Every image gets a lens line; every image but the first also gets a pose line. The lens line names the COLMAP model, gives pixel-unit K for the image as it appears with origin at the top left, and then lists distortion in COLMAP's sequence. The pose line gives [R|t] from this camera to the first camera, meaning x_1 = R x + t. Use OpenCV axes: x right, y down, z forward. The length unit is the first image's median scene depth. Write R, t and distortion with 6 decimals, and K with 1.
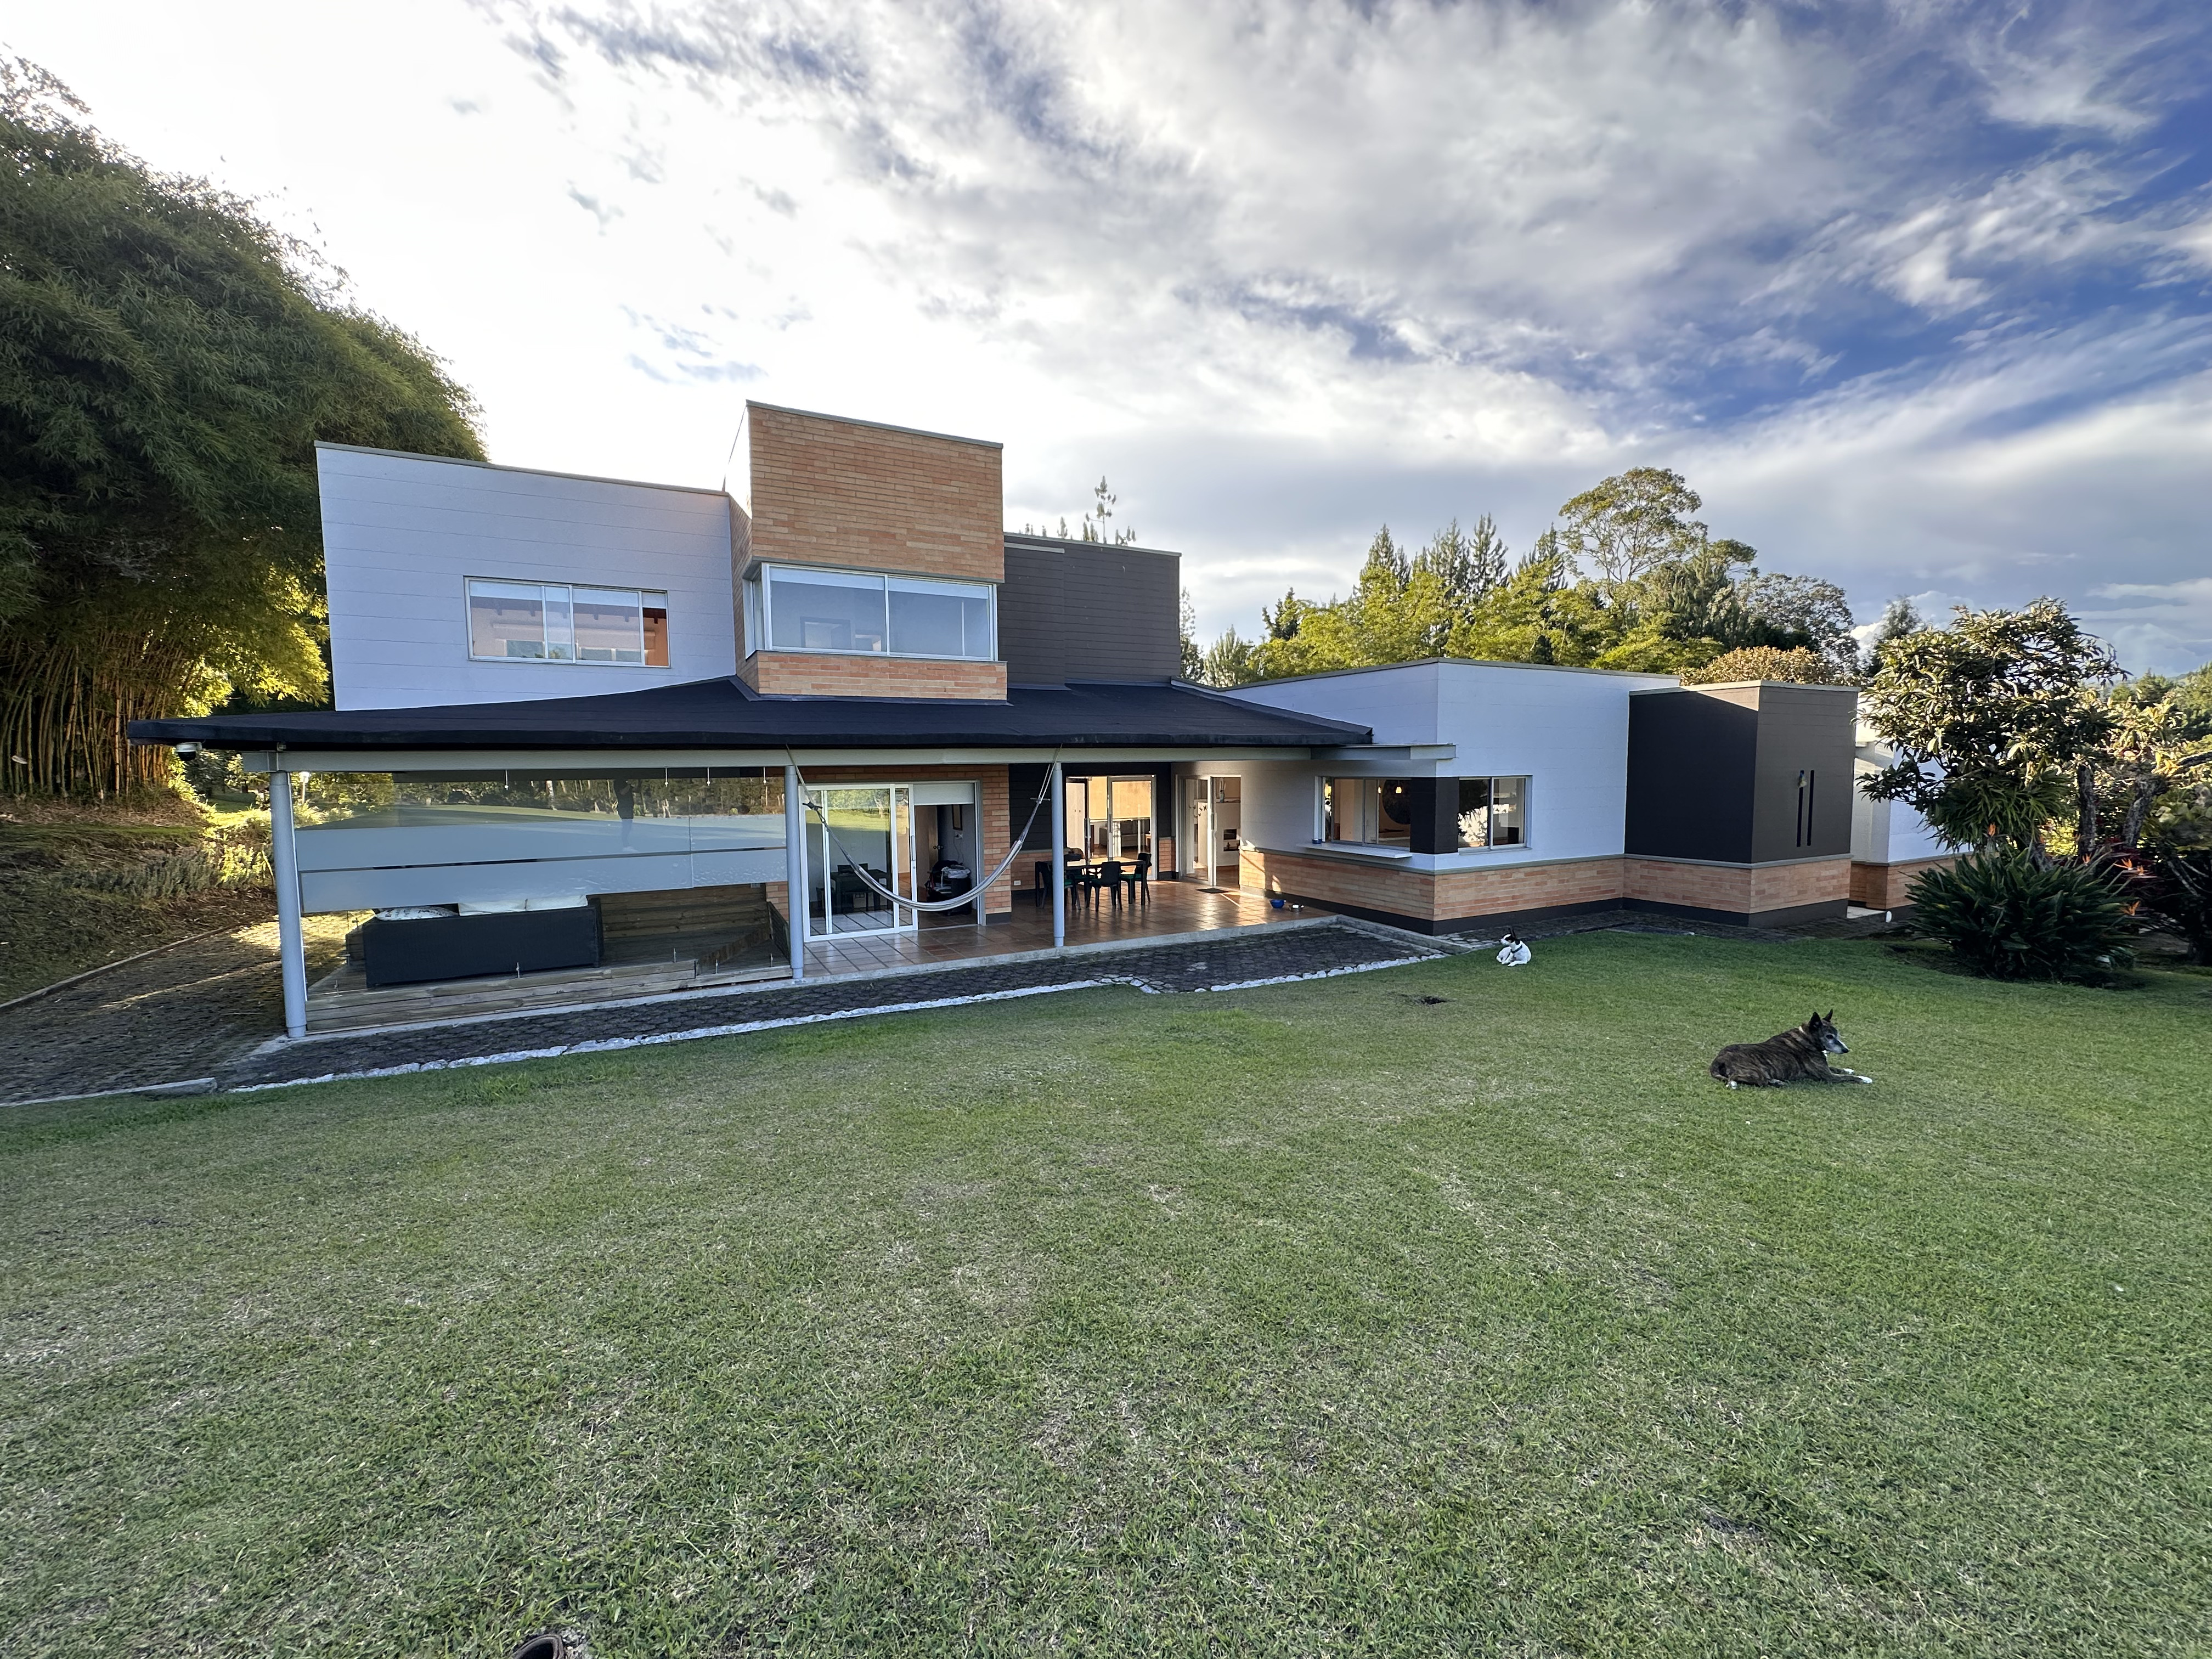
lens RADIAL K [[879.7, 0, 1107.6], [0, 879.7, 826.0], [0, 0, 1]] dist [0.000632, -0.000031]
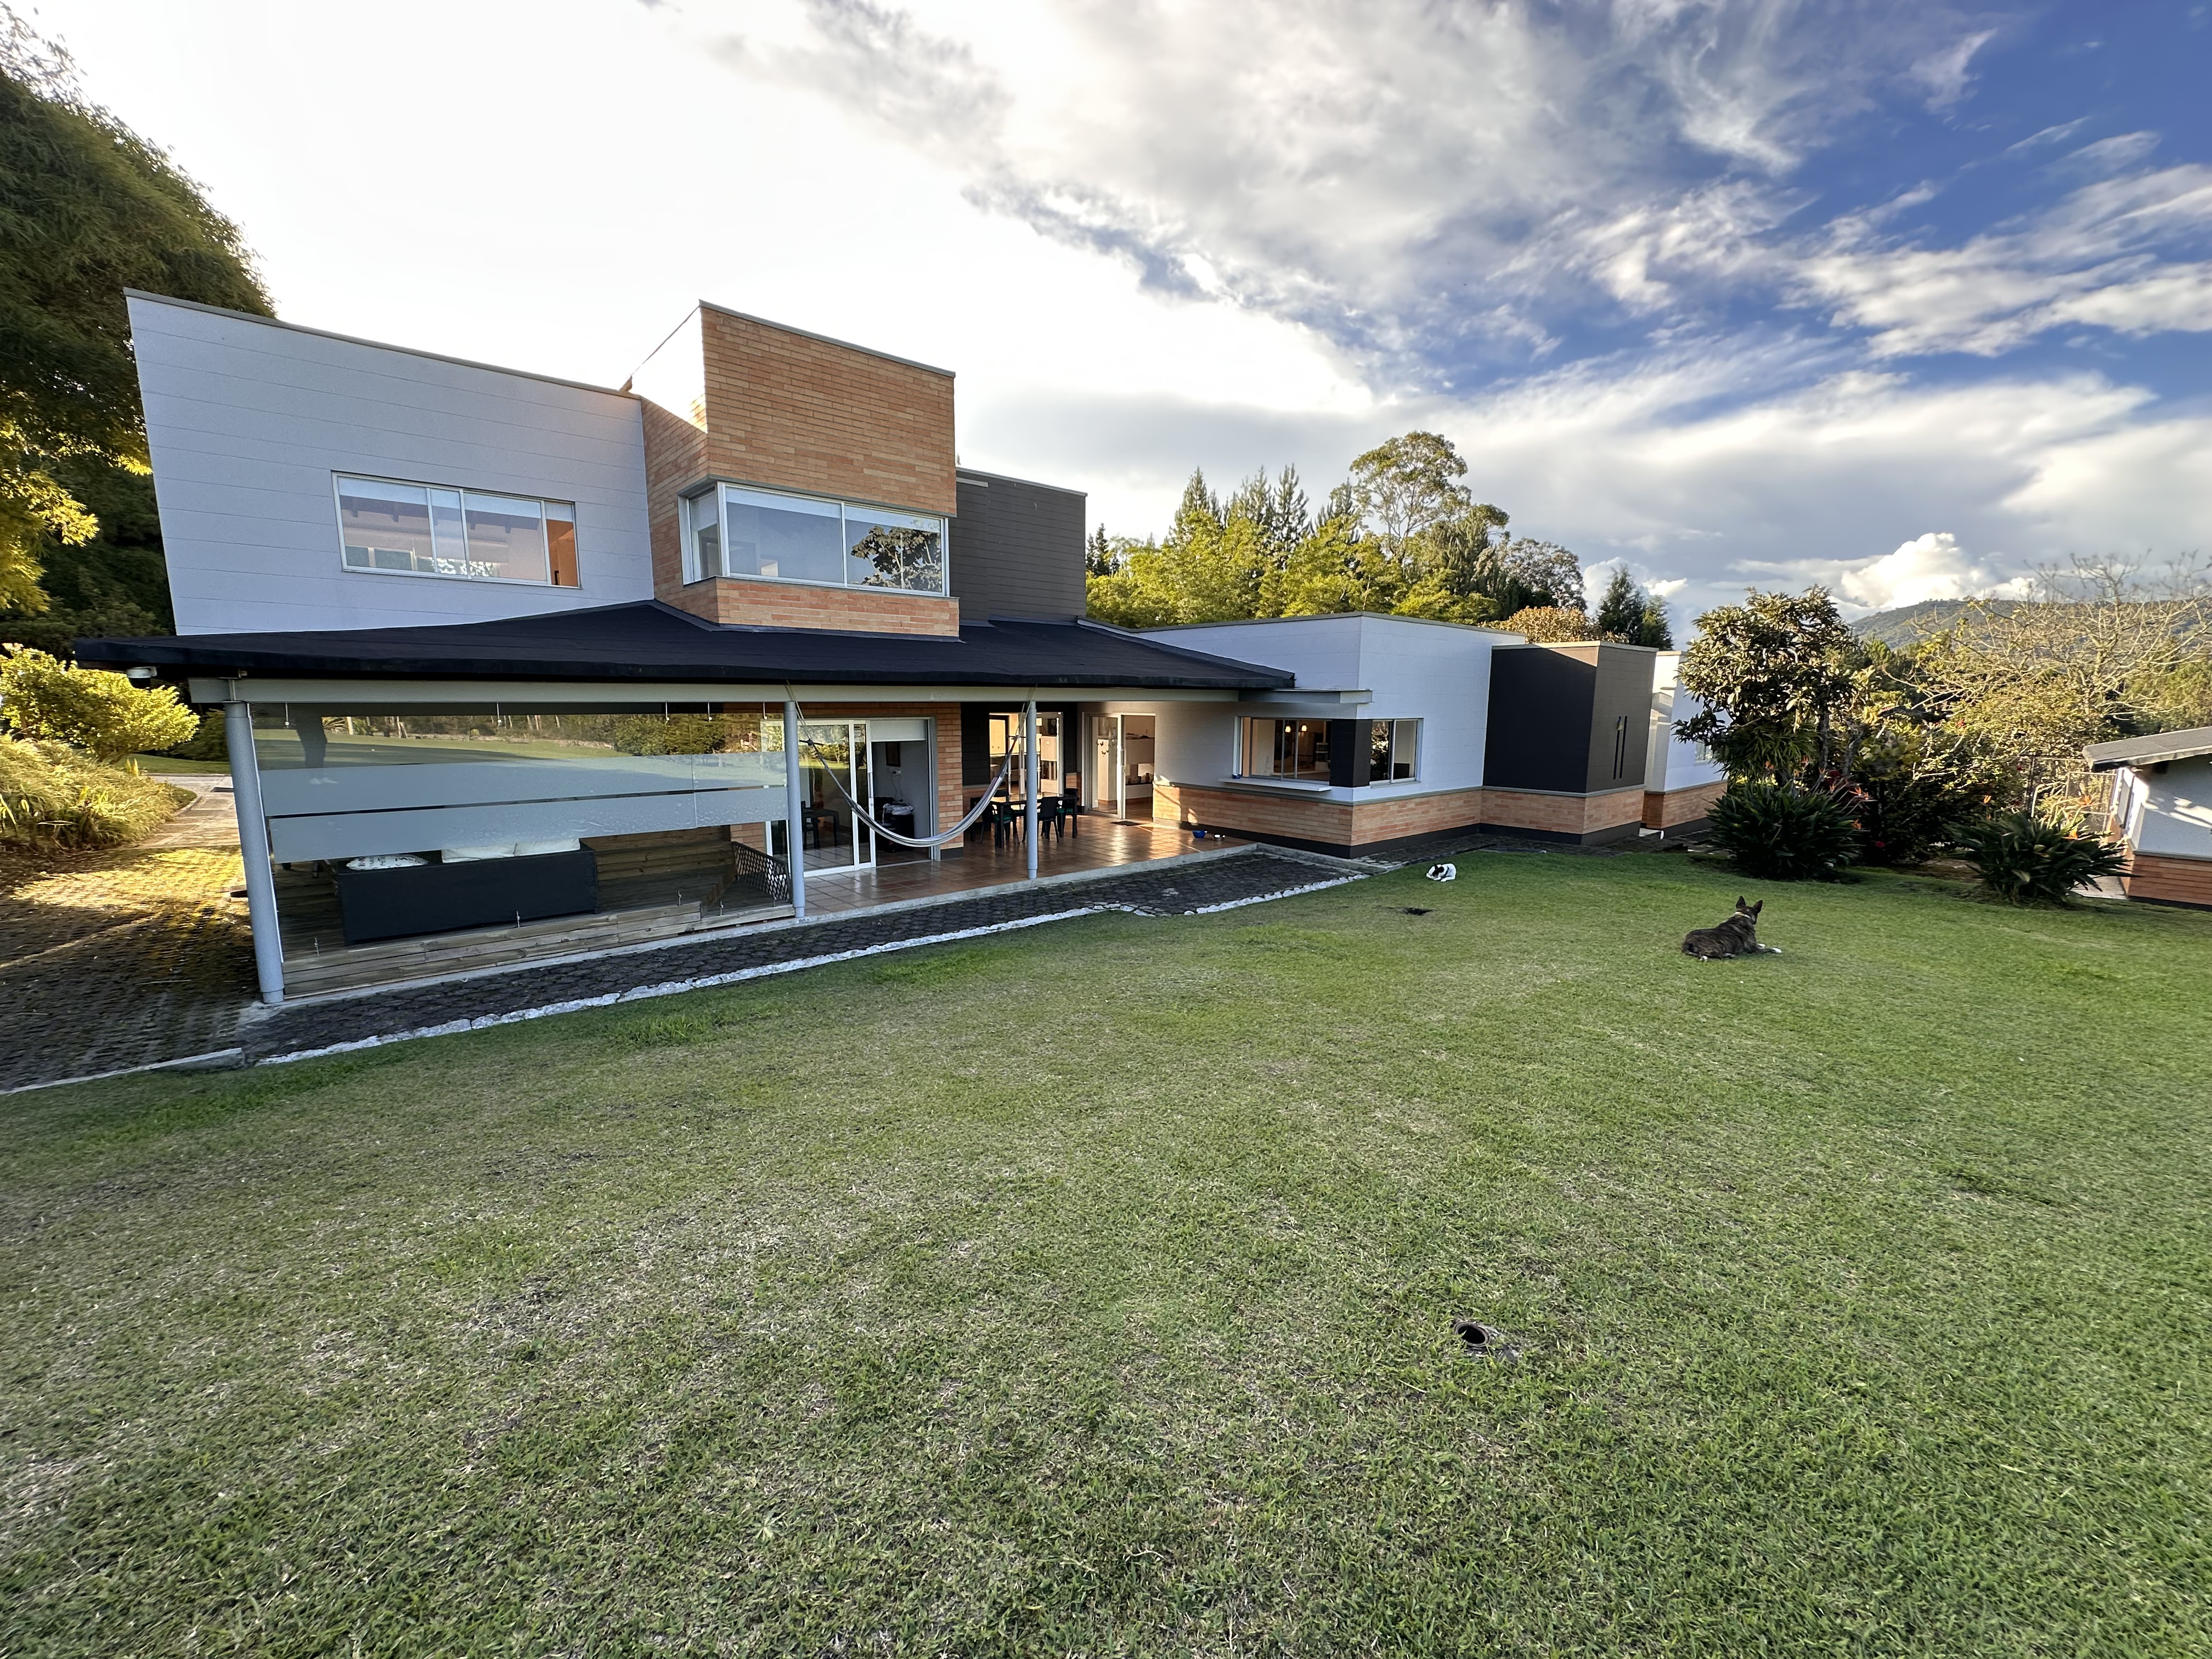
lens RADIAL K [[879.7, 0, 1103.5], [0, 879.7, 830.3], [0, 0, 1]] dist [0.000632, -0.000031]
pose [[0.973025, -0.018771, 0.229935, -0.179361], [0.000514, 0.996858, 0.079205, -0.002718], [-0.230699, -0.076951, 0.969978, -0.027163]]
